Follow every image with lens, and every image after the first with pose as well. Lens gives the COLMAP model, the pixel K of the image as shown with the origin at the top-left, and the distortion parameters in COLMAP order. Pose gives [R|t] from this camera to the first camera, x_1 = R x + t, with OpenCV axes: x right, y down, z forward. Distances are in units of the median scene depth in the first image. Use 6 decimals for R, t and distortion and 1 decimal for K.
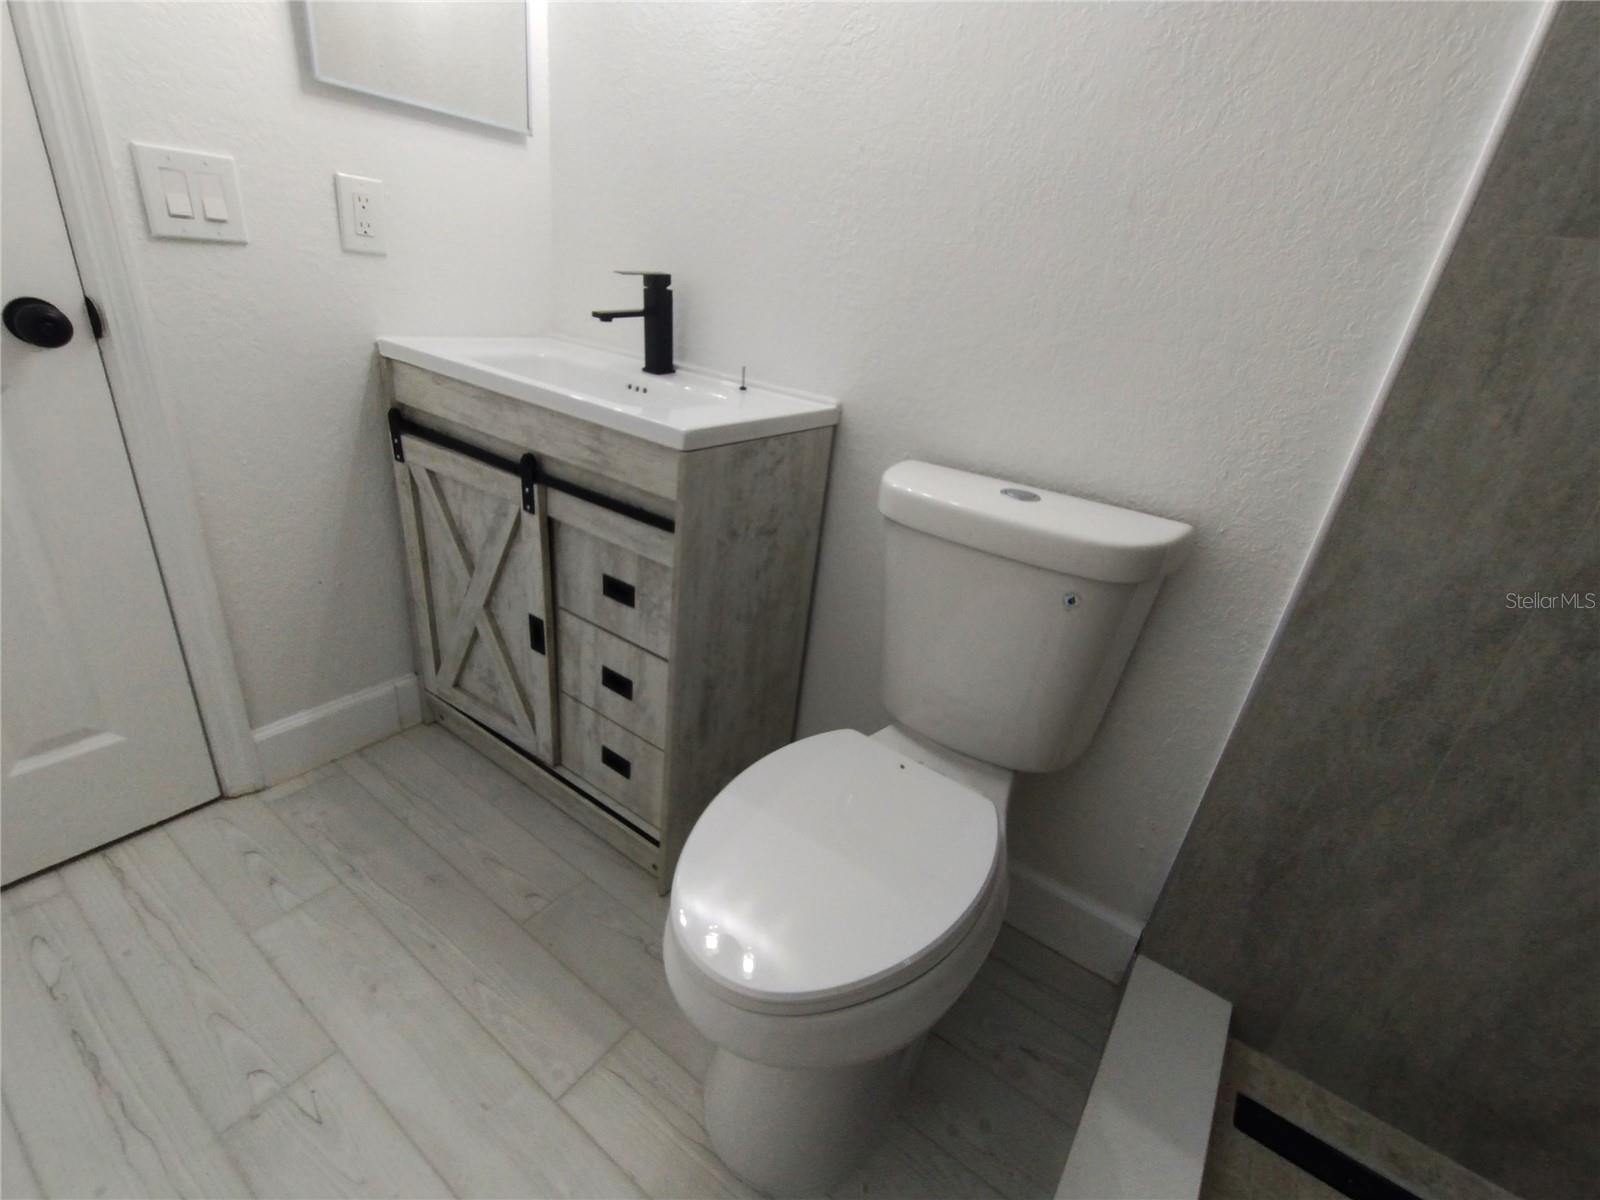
lens RADIAL K [[719.1, 0, 798.9], [0, 719.1, 593.6], [0, 0, 1]] dist [-0.001593, -0.000865]
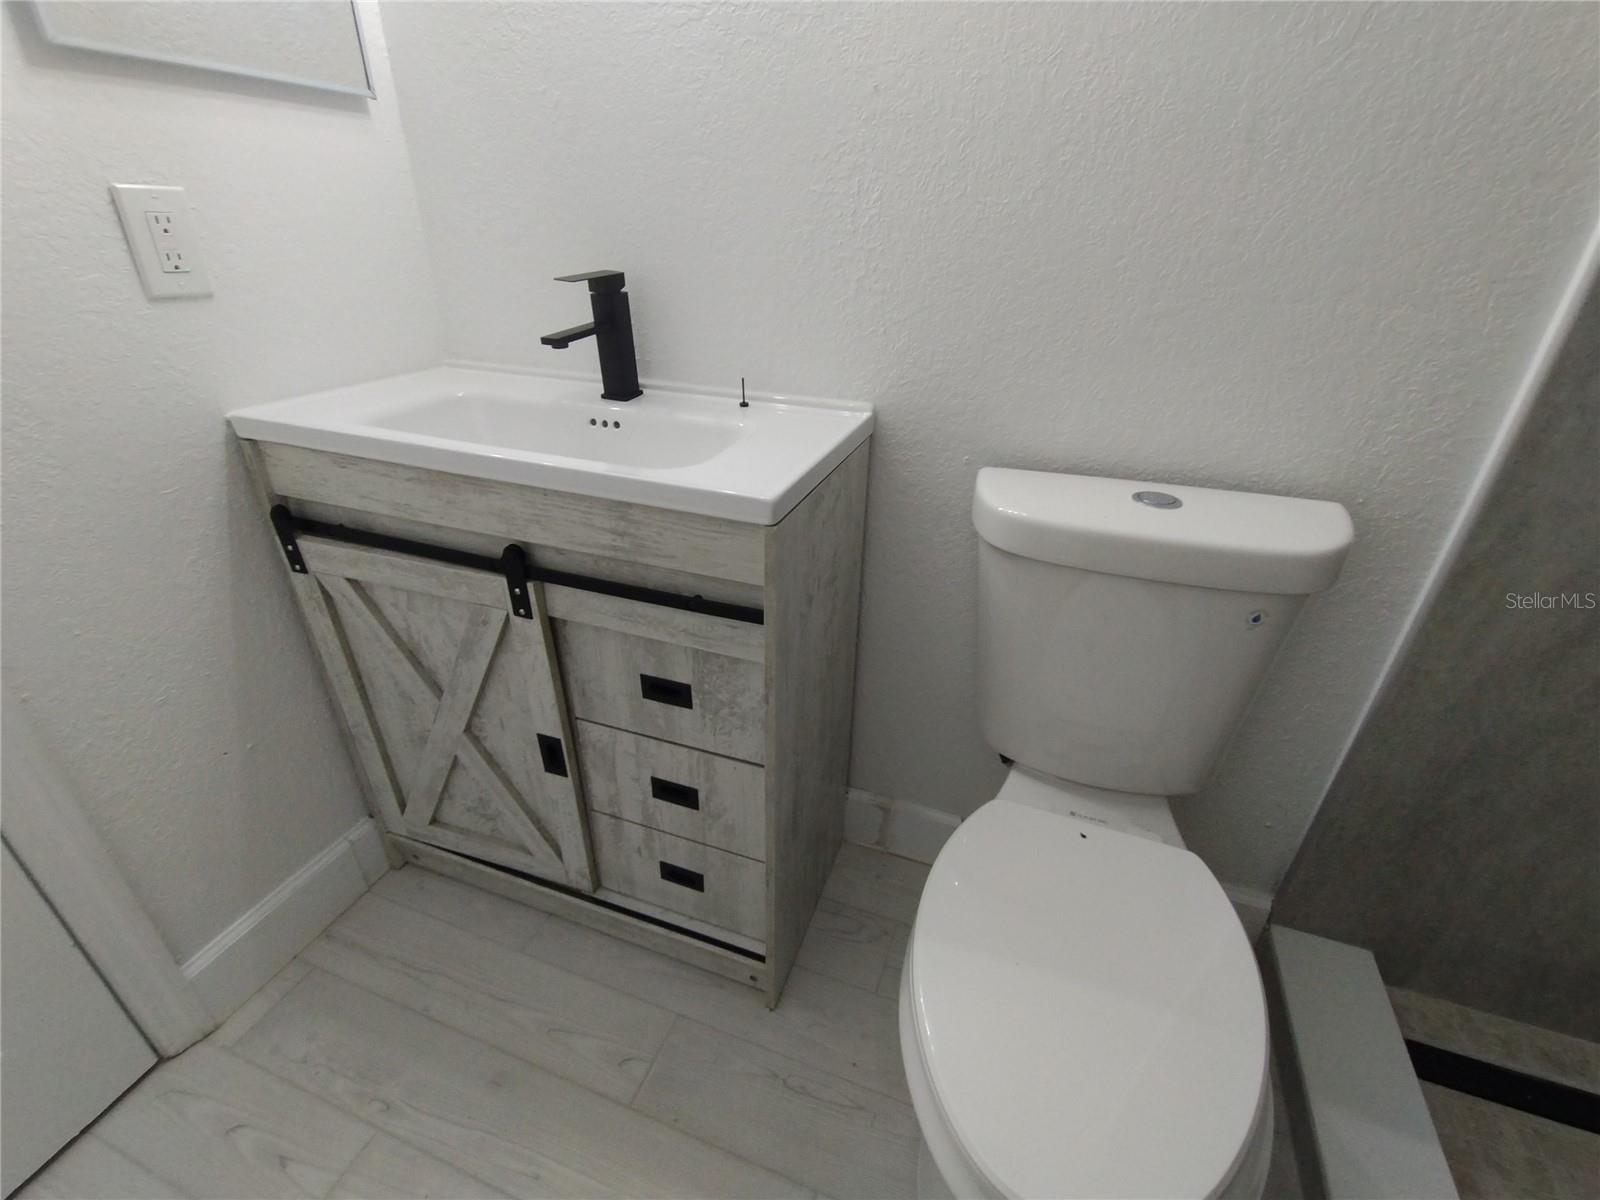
lens RADIAL K [[719.1, 0, 807.0], [0, 719.1, 599.9], [0, 0, 1]] dist [-0.001593, -0.000865]
pose [[0.960995, -0.207395, 0.182965, -0.218820], [0.190721, 0.976051, 0.104643, -0.151790], [-0.200286, -0.065666, 0.977534, 0.189092]]
